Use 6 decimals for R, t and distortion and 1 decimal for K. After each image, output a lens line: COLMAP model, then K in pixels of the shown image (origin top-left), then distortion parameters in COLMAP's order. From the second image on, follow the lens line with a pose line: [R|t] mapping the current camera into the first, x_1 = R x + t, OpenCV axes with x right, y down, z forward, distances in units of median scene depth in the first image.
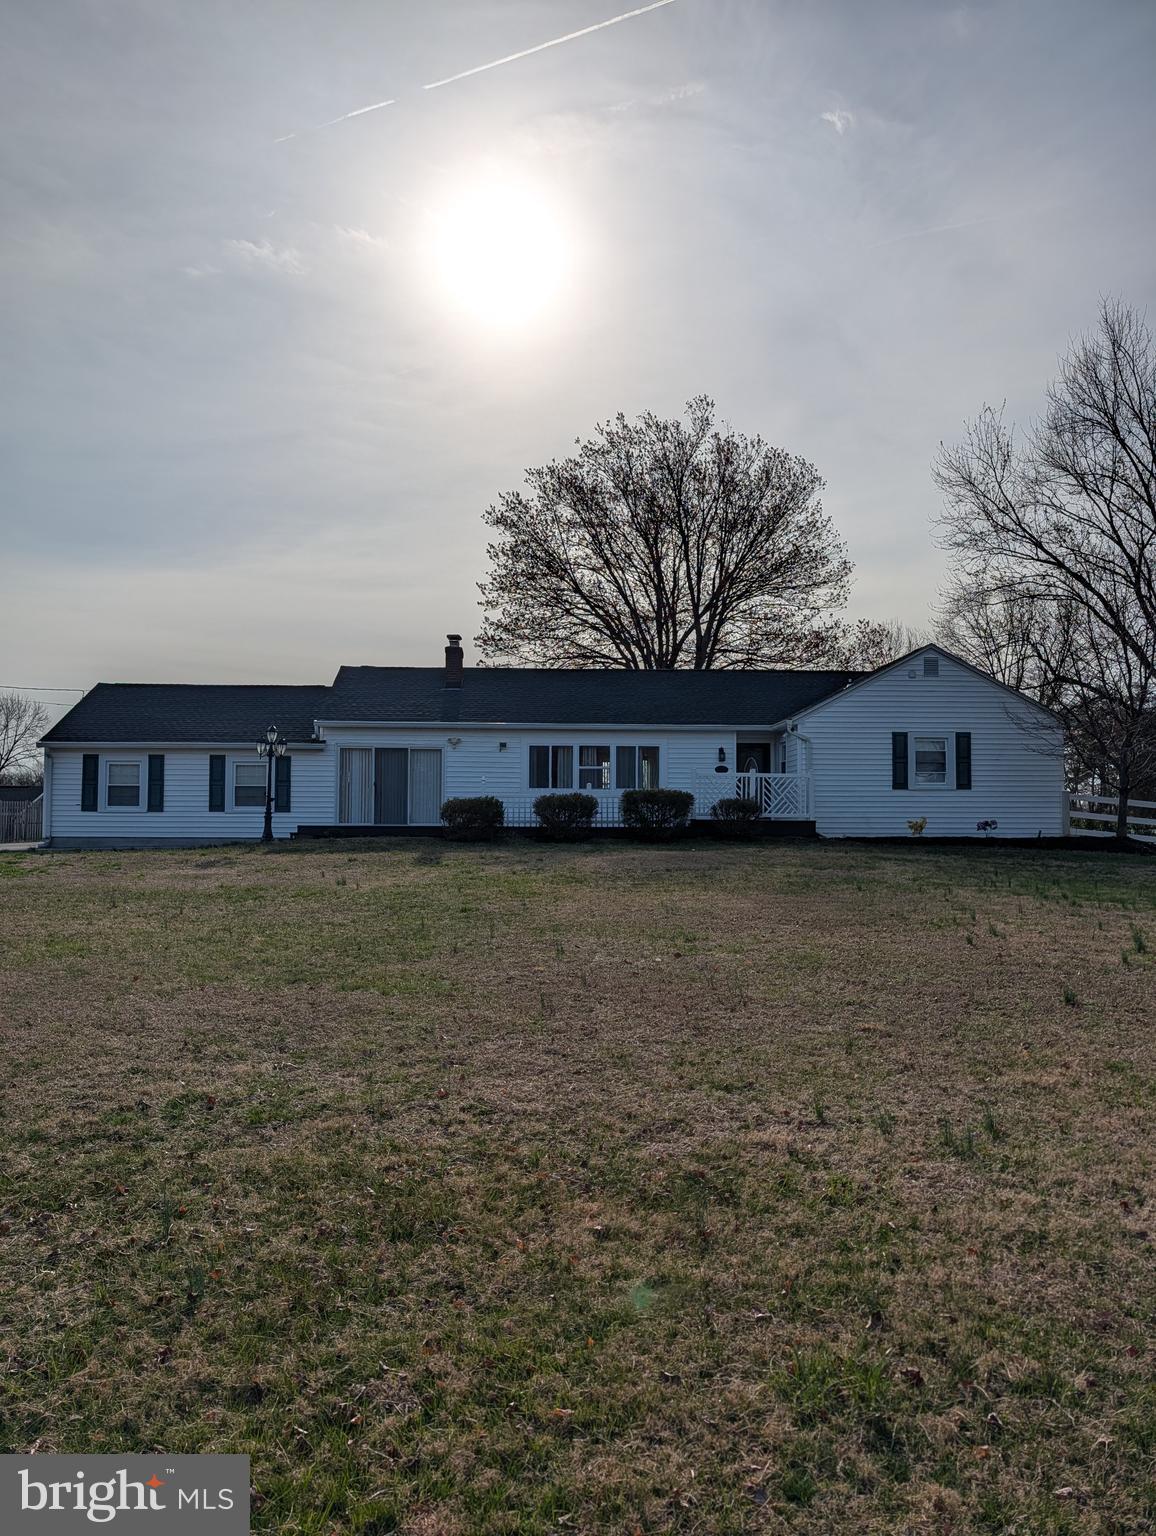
lens RADIAL K [[1107.0, 0, 571.8], [0, 1107.0, 770.0], [0, 0, 1]] dist [0.038344, -0.031517]
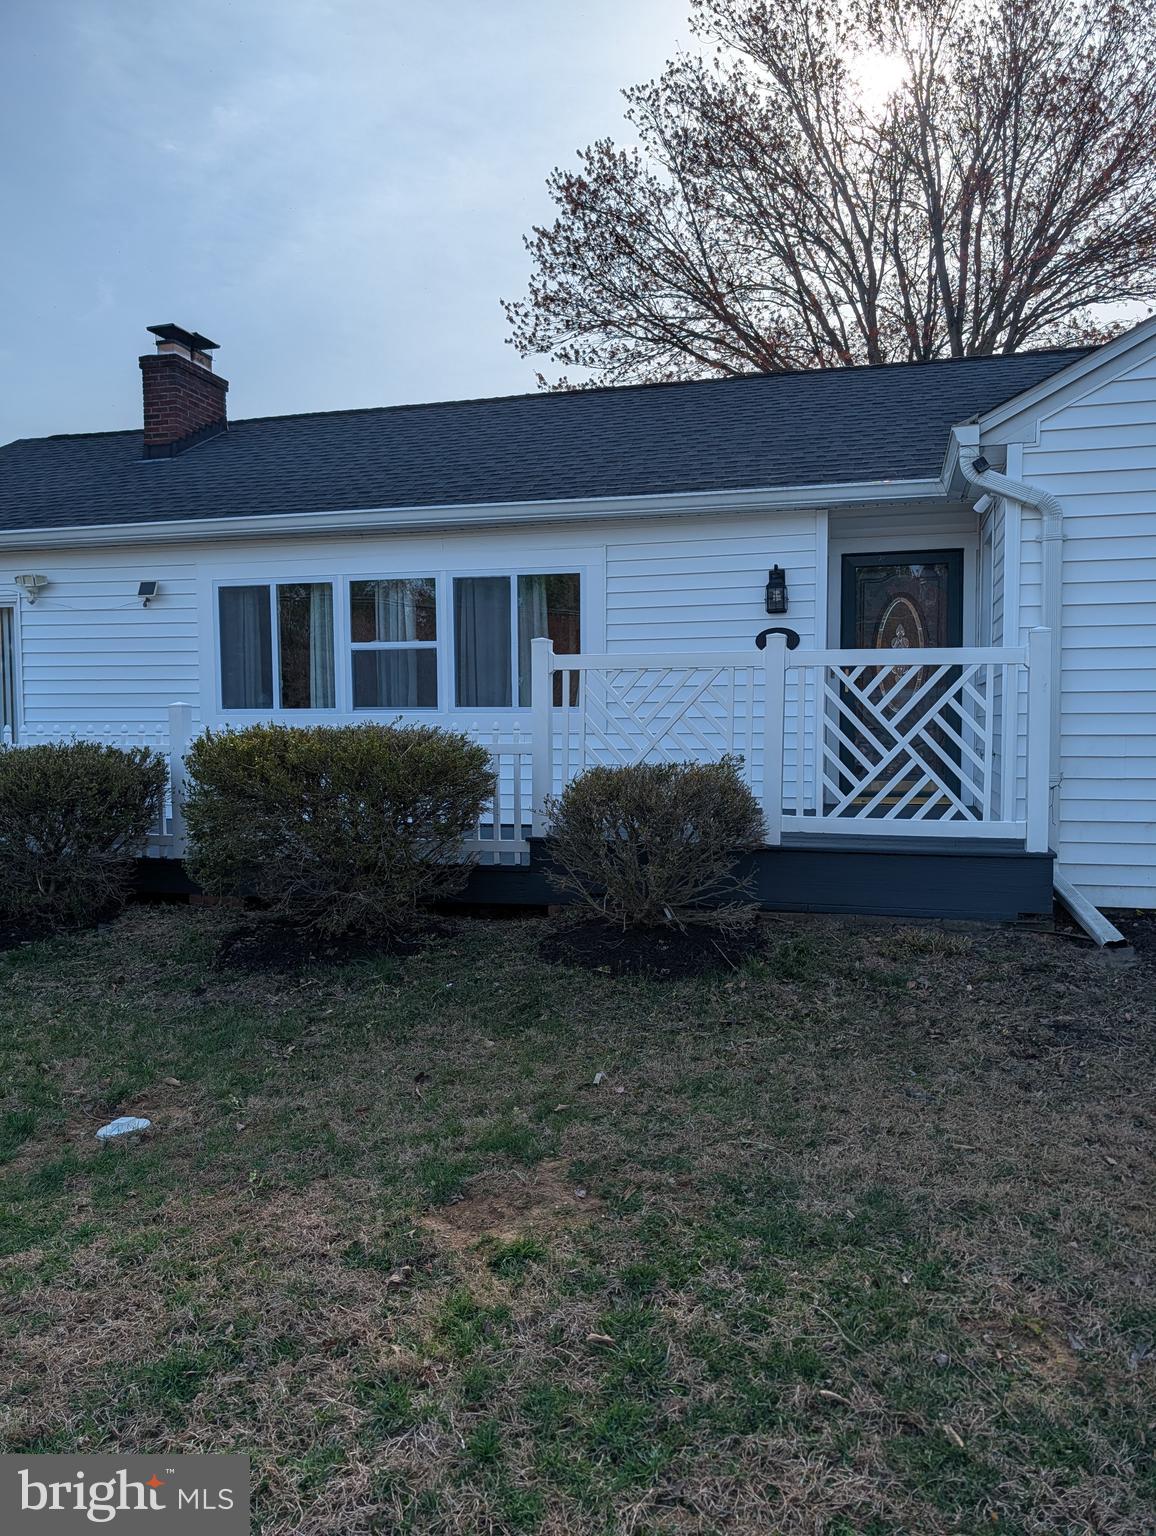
lens RADIAL K [[1107.0, 0, 589.0], [0, 1107.0, 774.0], [0, 0, 1]] dist [0.038344, -0.031517]
pose [[0.950933, 0.007910, -0.309296, 0.182036], [0.027558, 0.993534, 0.110137, 0.001104], [0.308167, -0.113257, 0.944566, 0.692895]]
